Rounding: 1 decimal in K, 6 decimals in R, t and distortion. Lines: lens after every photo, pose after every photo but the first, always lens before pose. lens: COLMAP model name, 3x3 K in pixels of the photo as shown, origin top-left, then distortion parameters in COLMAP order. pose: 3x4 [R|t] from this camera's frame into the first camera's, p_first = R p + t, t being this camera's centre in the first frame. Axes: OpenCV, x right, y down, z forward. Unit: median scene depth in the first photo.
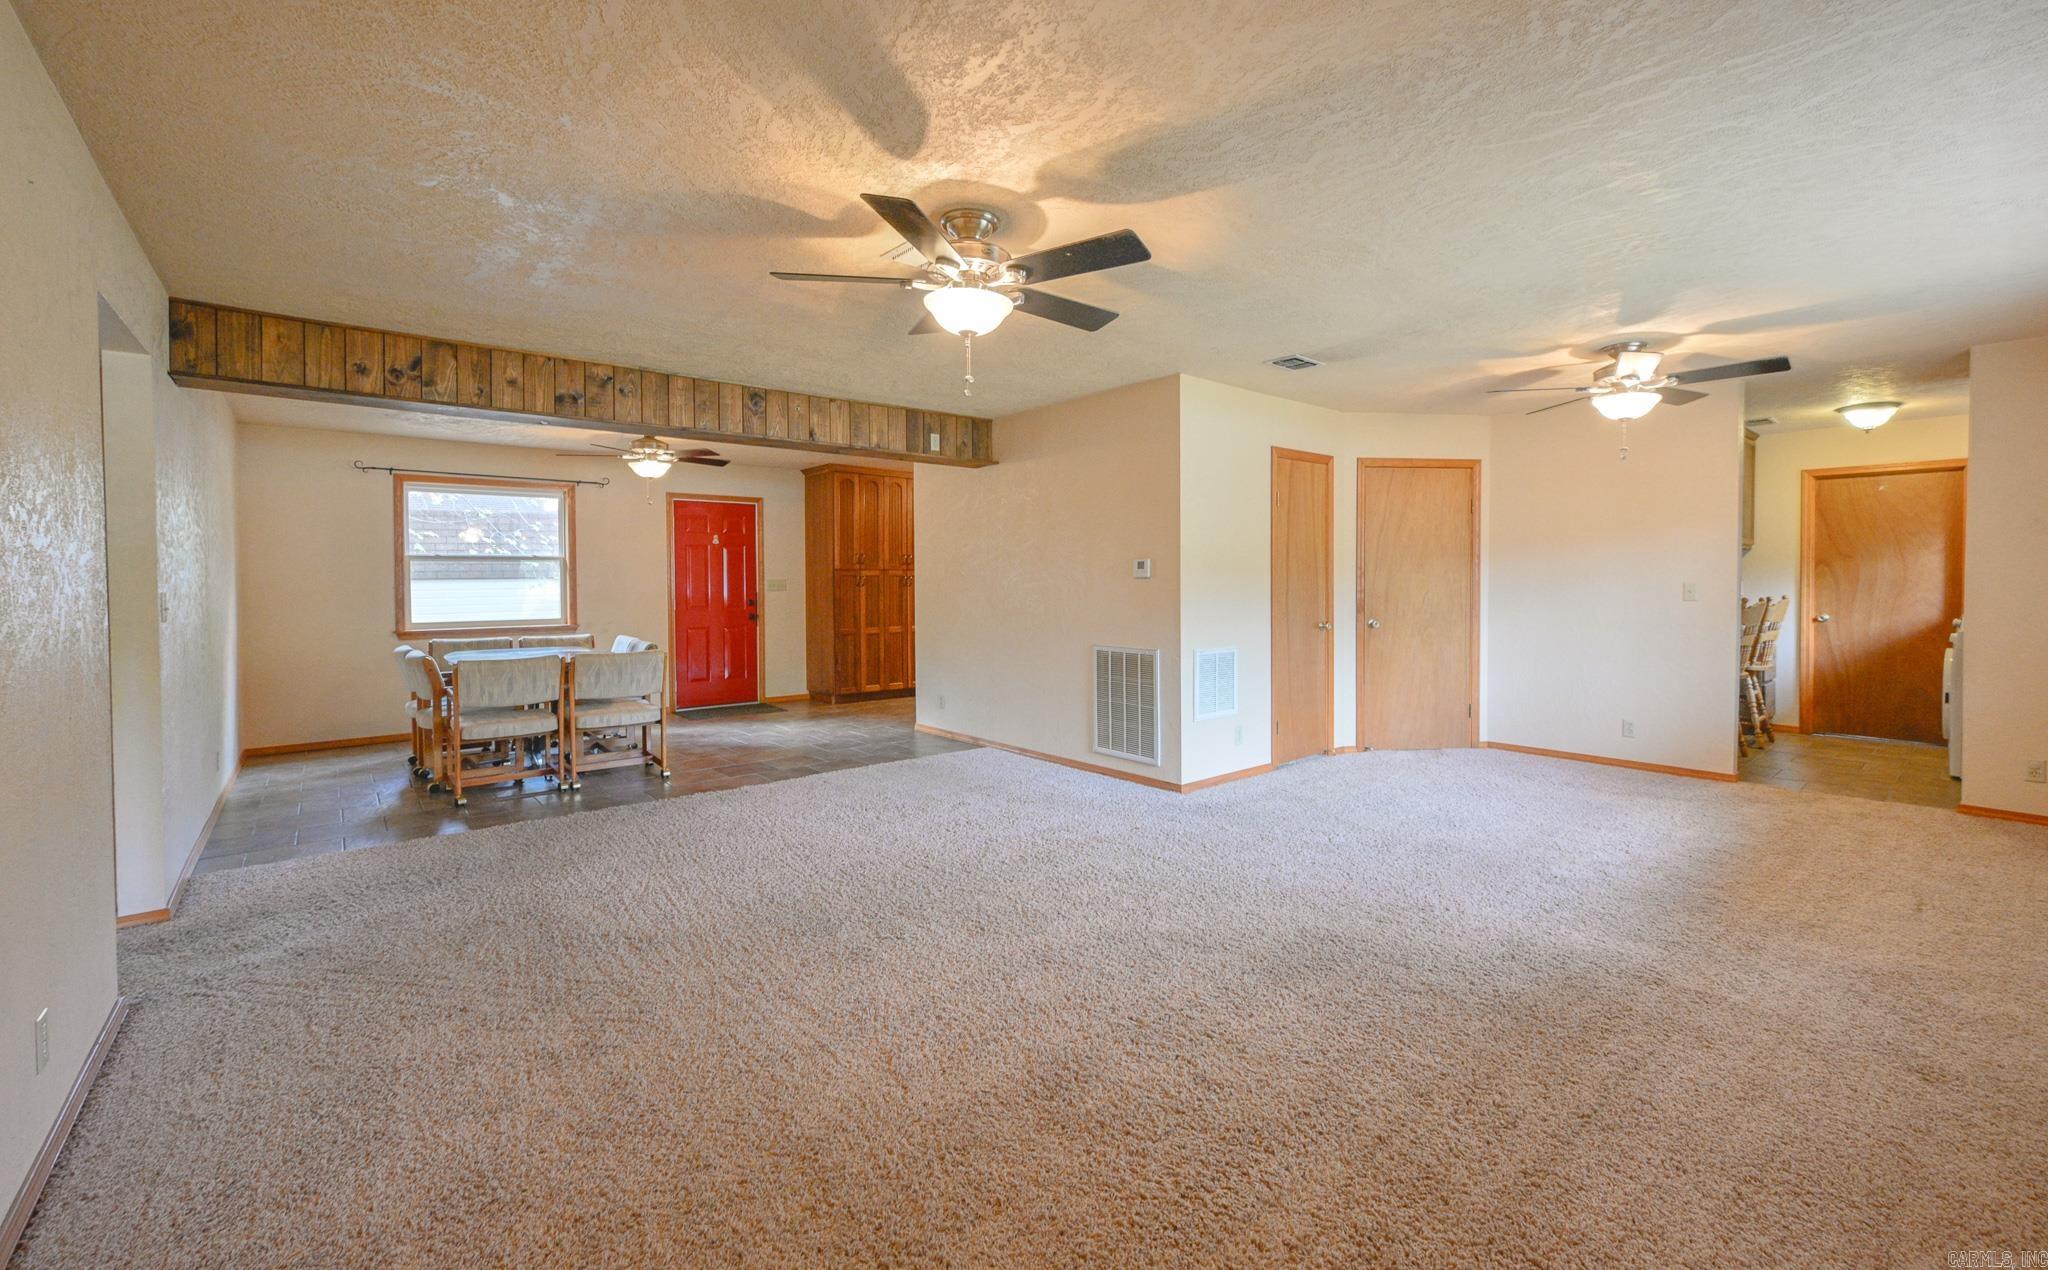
lens RADIAL K [[887.2, 0, 1017.9], [0, 887.2, 600.3], [0, 0, 1]] dist [0.001830, 0.000771]
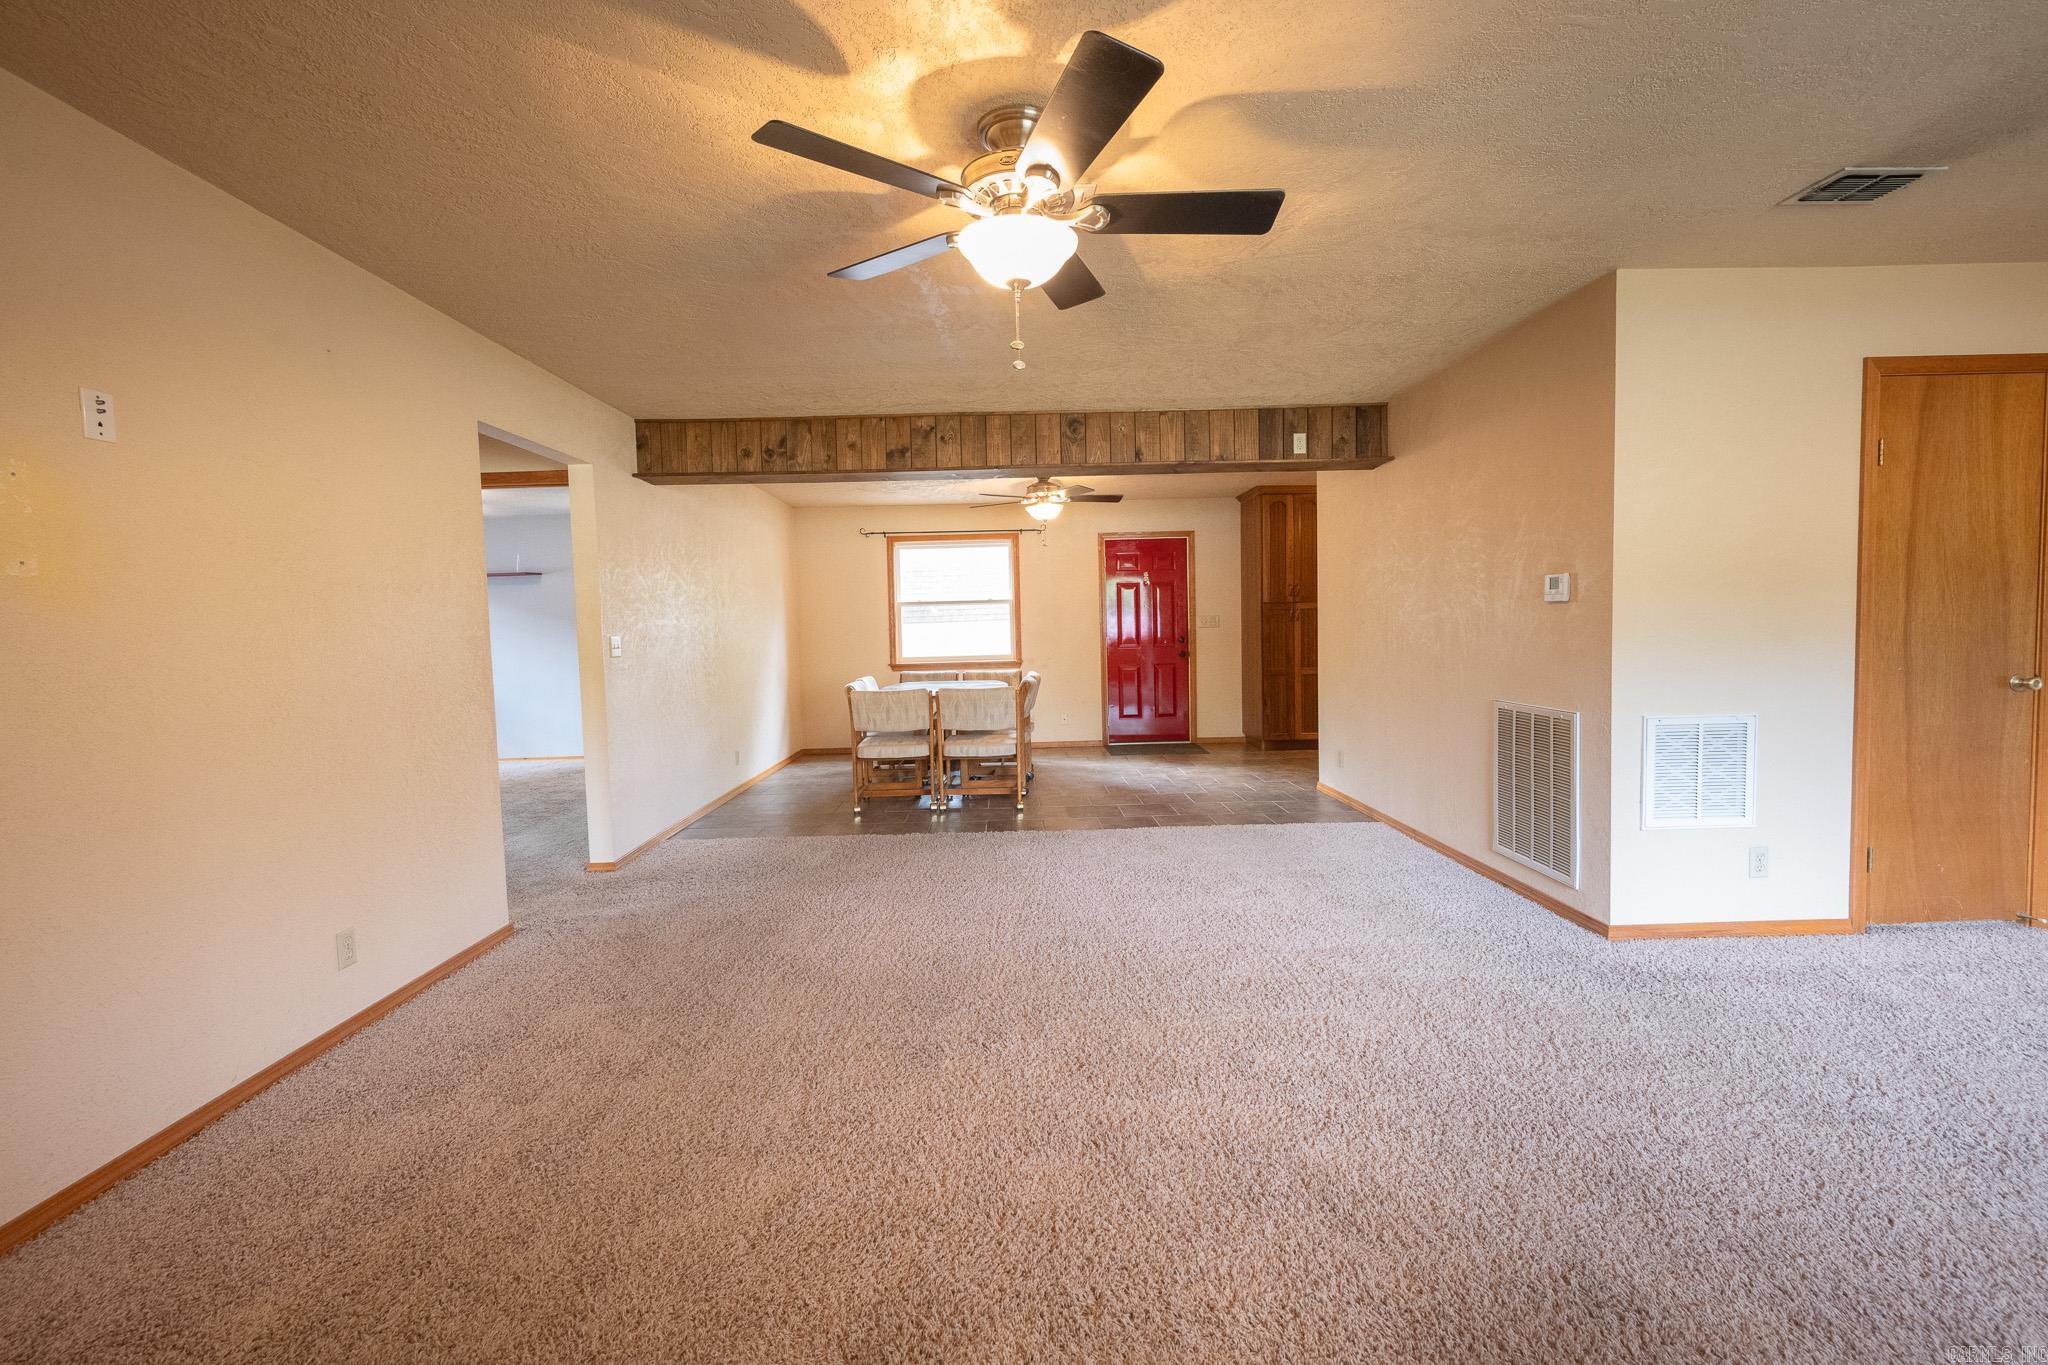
lens RADIAL K [[847.9, 0, 1047.2], [0, 847.9, 667.5], [0, 0, 1]] dist [-0.003534, 0.001353]
pose [[0.762770, 0.019018, -0.646390, 0.249402], [0.005797, 0.999326, 0.036243, -0.002032], [0.646644, -0.031392, 0.762146, 0.262962]]
